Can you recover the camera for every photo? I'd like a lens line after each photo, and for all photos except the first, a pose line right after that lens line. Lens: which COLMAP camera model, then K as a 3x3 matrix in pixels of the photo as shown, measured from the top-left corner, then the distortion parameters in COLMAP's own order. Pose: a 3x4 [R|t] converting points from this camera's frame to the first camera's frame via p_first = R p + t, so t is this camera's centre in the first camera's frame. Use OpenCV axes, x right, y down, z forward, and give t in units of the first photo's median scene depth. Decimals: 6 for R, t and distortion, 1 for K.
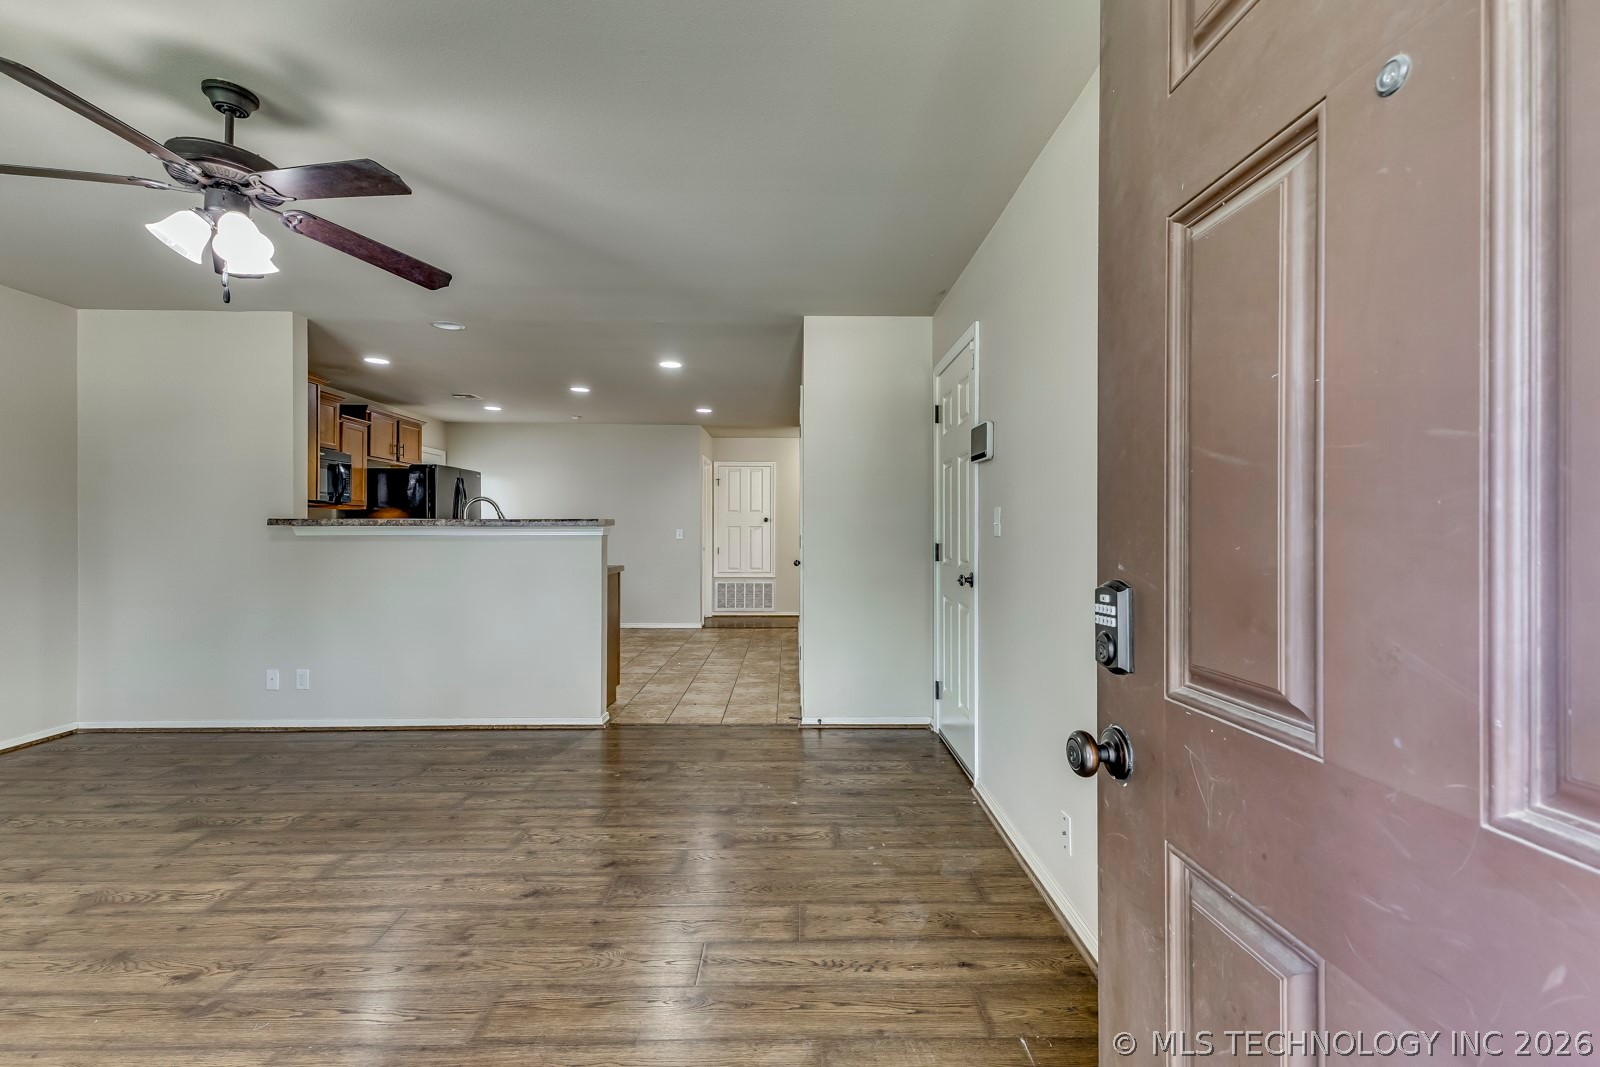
lens RADIAL K [[689.5, 0, 799.9], [0, 689.5, 527.3], [0, 0, 1]] dist [0.012643, -0.002995]
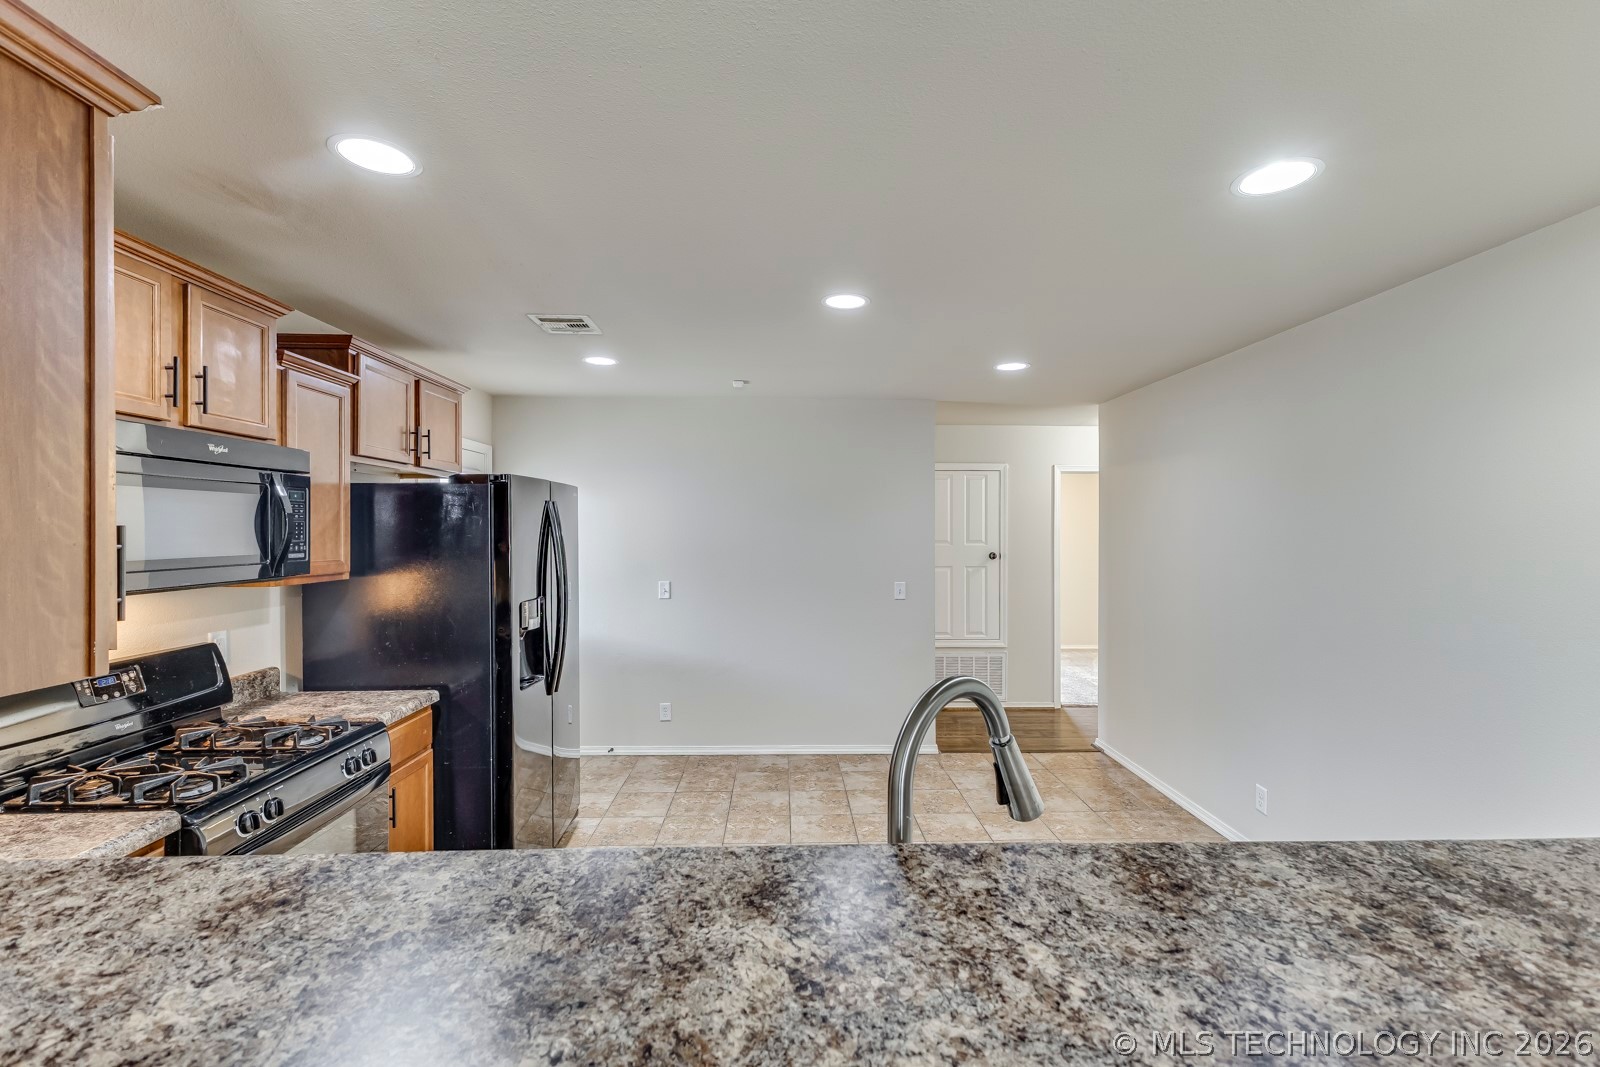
lens RADIAL K [[689.5, 0, 807.8], [0, 689.5, 532.9], [0, 0, 1]] dist [0.012643, -0.002995]
pose [[0.999836, -0.001209, 0.018045, -0.916863], [0.001029, 0.999950, 0.009994, -0.153122], [-0.018056, -0.009974, 0.999787, 1.483515]]
